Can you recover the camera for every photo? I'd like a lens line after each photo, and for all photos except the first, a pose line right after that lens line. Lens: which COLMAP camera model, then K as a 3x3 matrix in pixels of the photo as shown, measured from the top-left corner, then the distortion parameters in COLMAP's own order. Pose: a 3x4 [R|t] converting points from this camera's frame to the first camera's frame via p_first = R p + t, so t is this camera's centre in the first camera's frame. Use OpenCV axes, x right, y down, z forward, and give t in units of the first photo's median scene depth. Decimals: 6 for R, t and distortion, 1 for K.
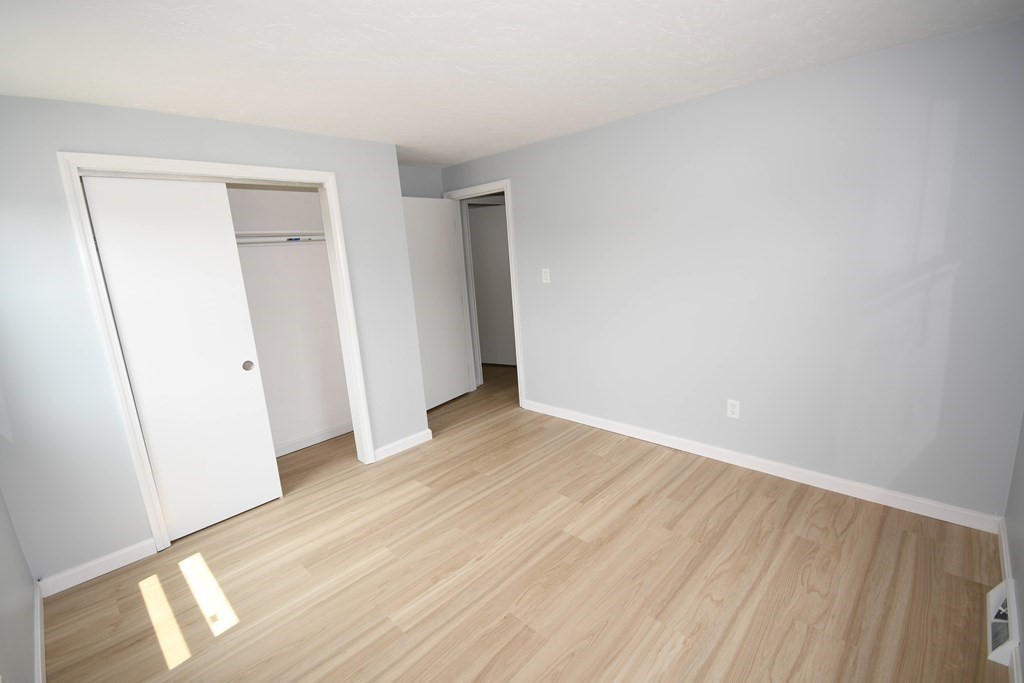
lens RADIAL K [[449.2, 0, 514.9], [0, 449.2, 340.9], [0, 0, 1]] dist [-0.000262, 0.000316]
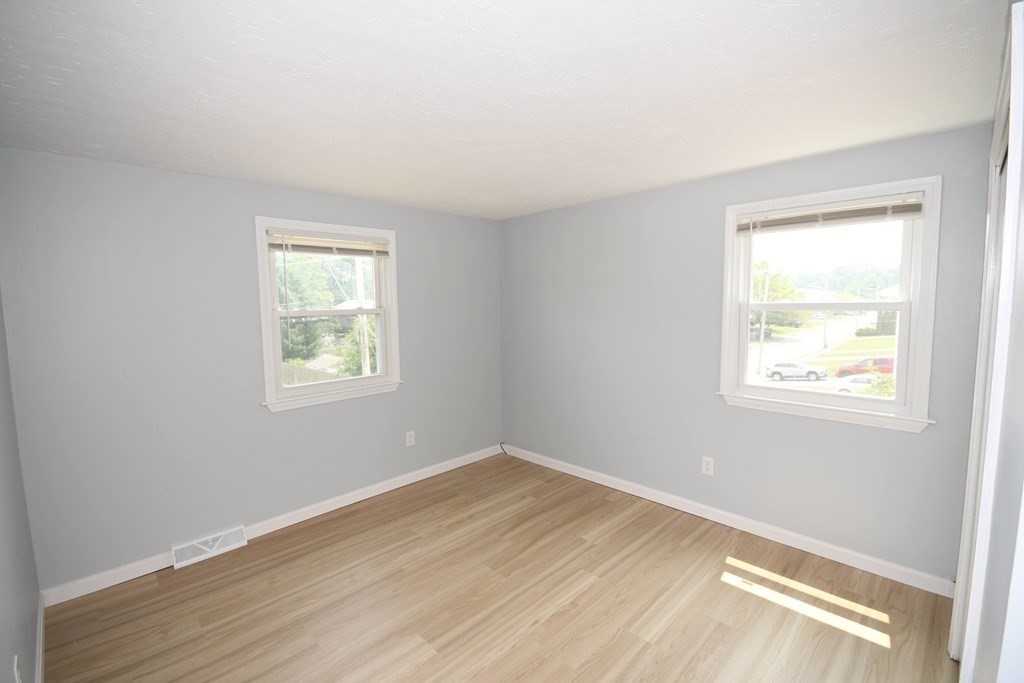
lens RADIAL K [[449.2, 0, 514.9], [0, 449.2, 340.9], [0, 0, 1]] dist [-0.000262, 0.000316]
pose [[-0.996524, 0.077827, 0.029715, -0.118032], [0.083086, 0.954435, 0.286619, -0.391249], [-0.006055, 0.288092, -0.957584, 1.861169]]
